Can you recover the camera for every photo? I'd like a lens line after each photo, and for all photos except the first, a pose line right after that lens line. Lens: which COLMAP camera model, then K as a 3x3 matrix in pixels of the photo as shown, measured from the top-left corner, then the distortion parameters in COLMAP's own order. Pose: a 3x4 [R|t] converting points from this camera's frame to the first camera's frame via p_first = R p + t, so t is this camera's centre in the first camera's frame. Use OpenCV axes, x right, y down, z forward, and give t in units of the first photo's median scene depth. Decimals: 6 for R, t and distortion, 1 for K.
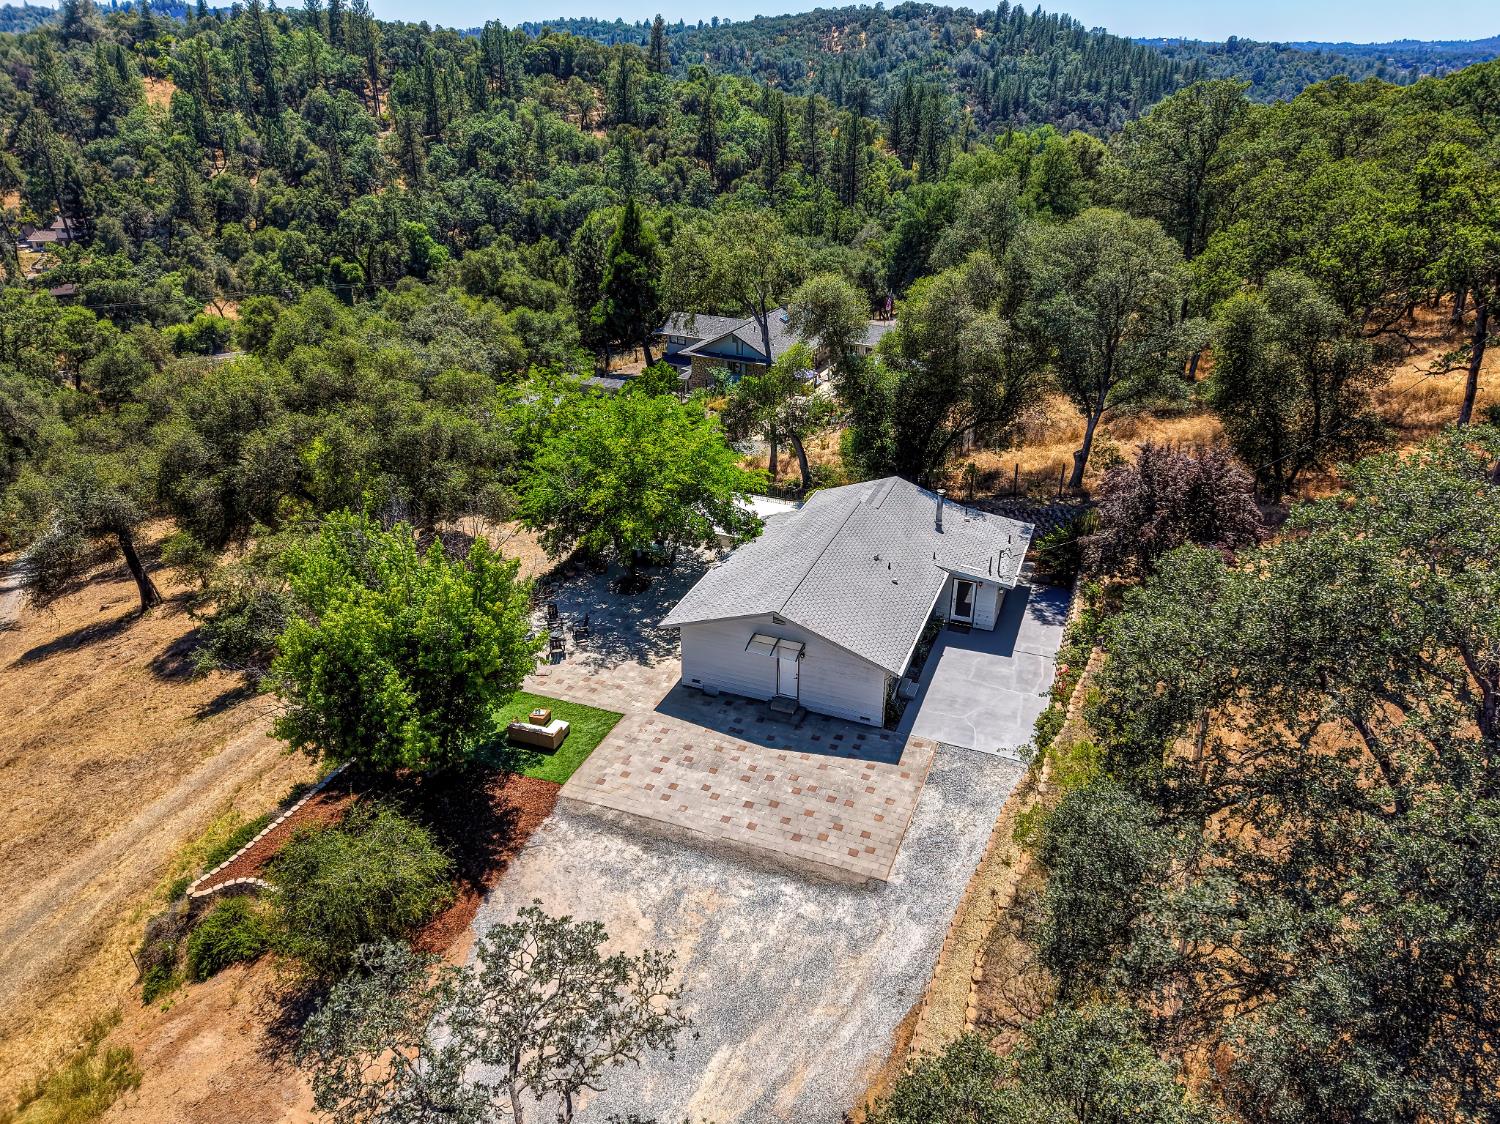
lens RADIAL K [[1016.9, 0, 740.2], [0, 1016.9, 561.3], [0, 0, 1]] dist [0.023197, -0.015786]
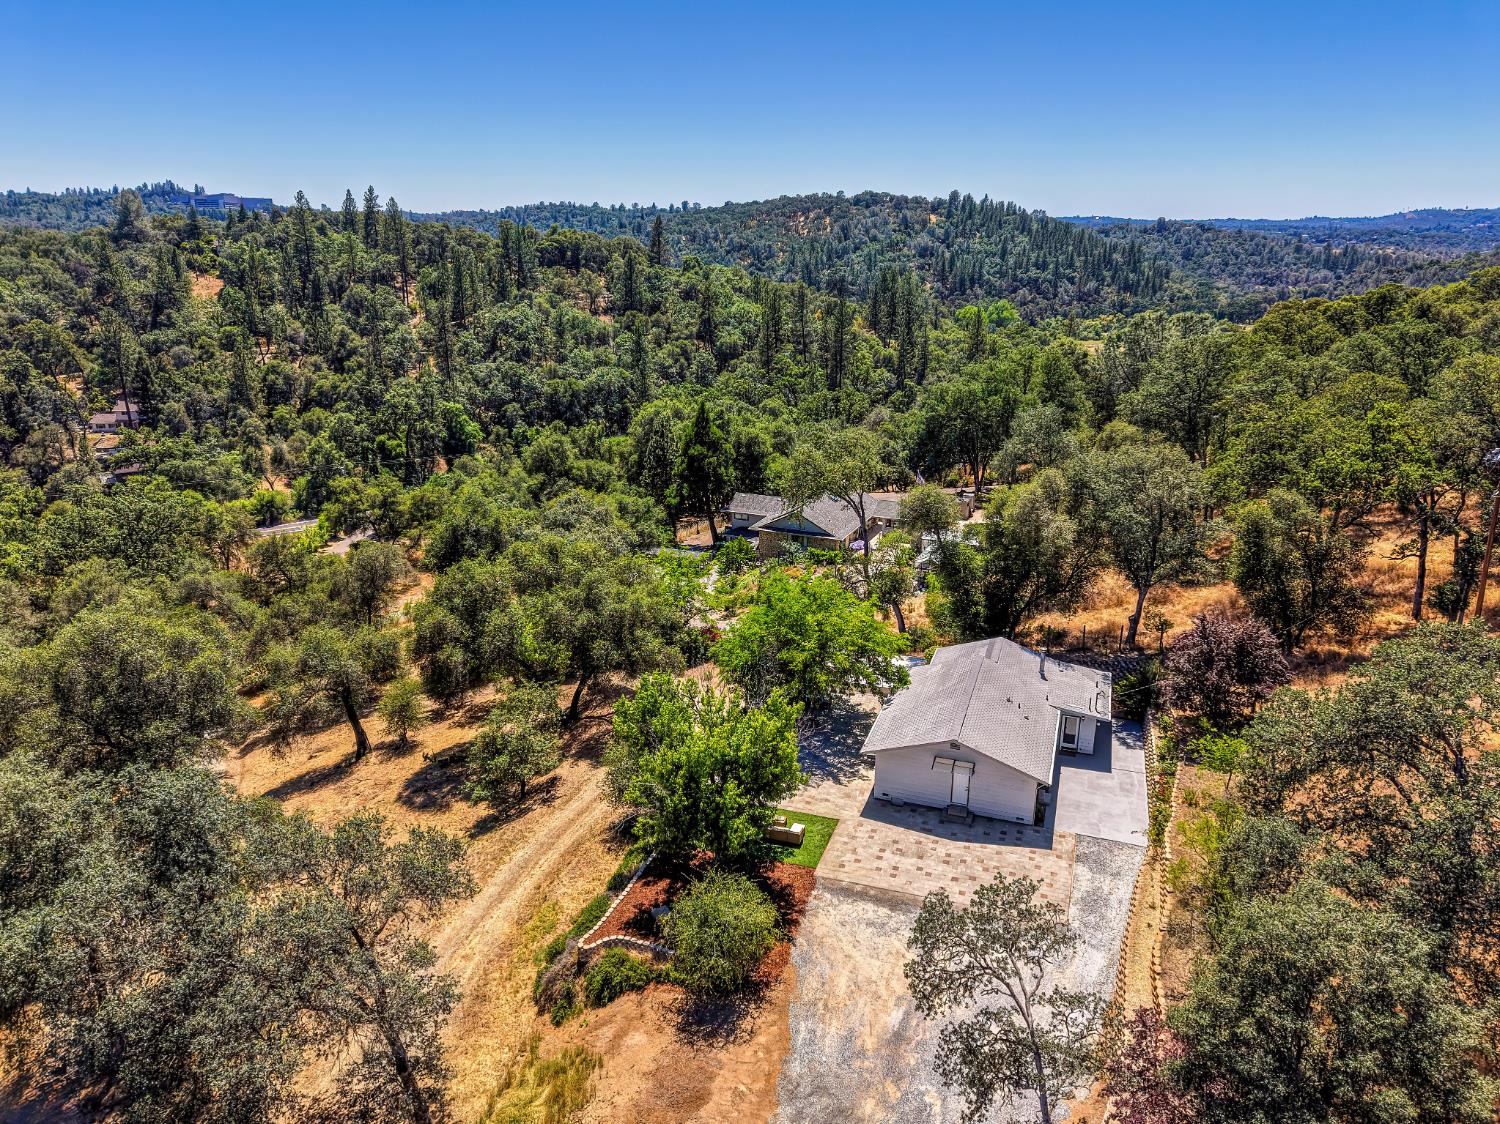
lens RADIAL K [[1016.9, 0, 740.2], [0, 1016.9, 561.3], [0, 0, 1]] dist [0.023197, -0.015786]
pose [[0.999388, -0.014151, 0.032000, -0.051609], [0.018664, 0.989186, -0.145477, 0.000887], [-0.029596, 0.145985, 0.988844, -0.070333]]
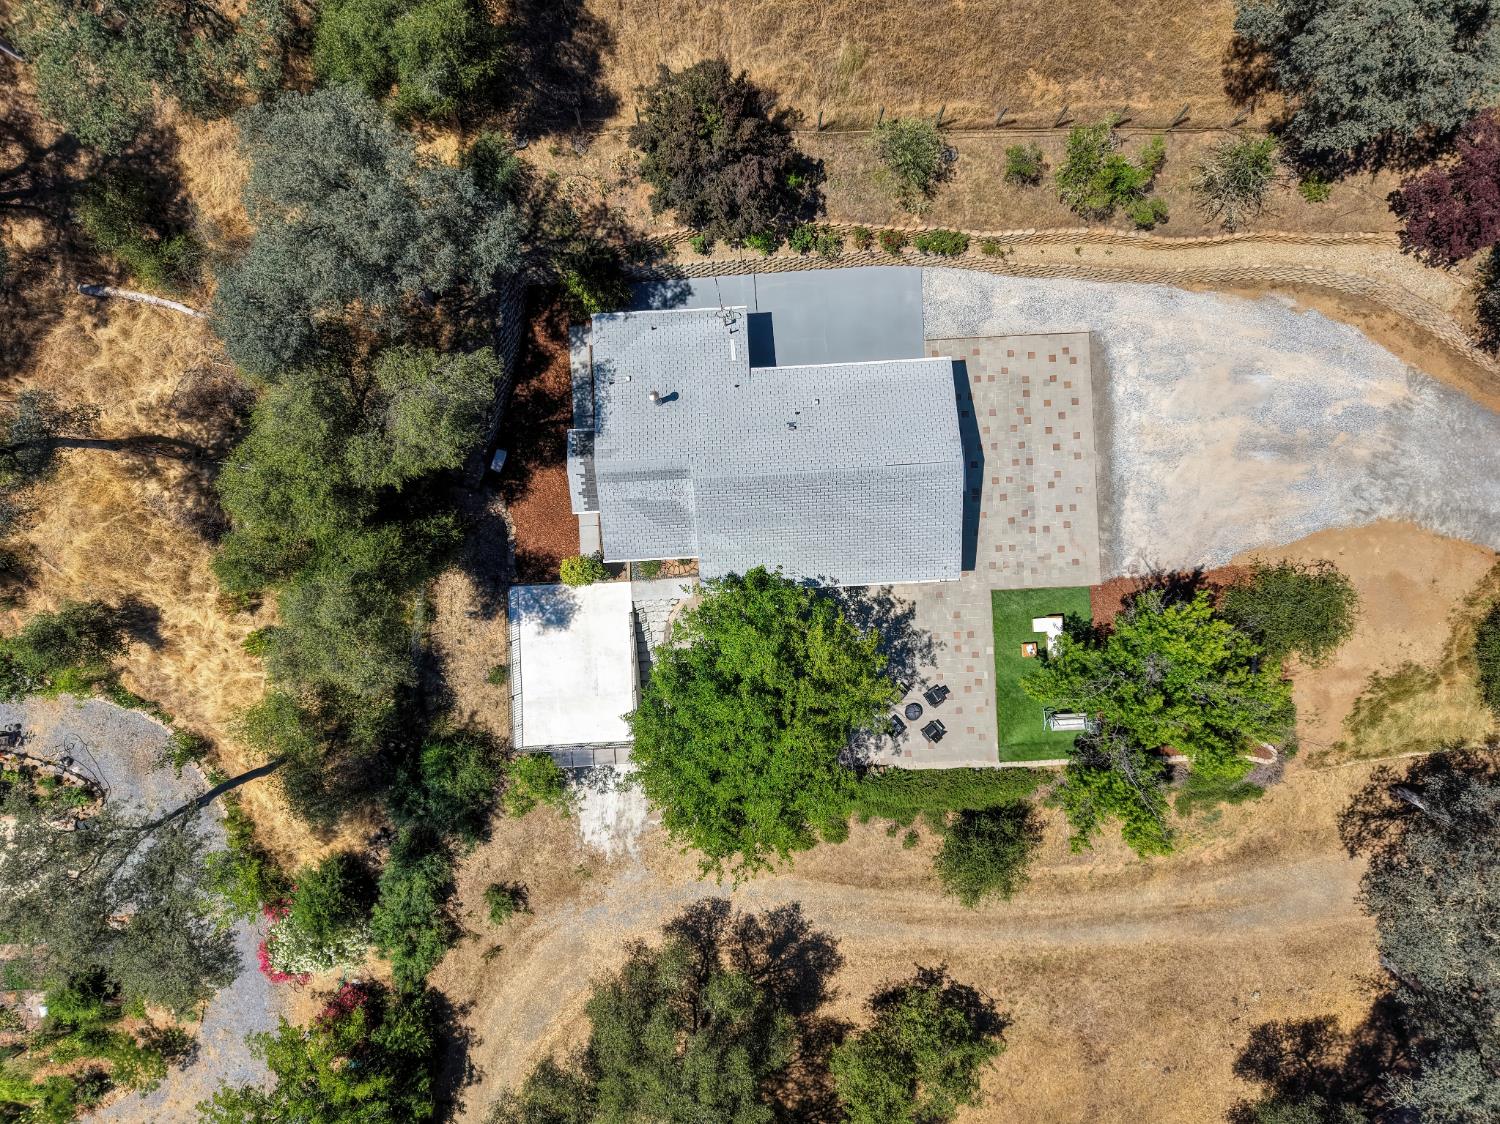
lens RADIAL K [[1016.9, 0, 740.2], [0, 1016.9, 561.3], [0, 0, 1]] dist [0.023197, -0.015786]
pose [[-0.406875, -0.913268, -0.019853, 0.010779], [0.423120, -0.207679, 0.881952, -0.185267], [-0.809582, 0.350444, 0.470921, 0.119741]]
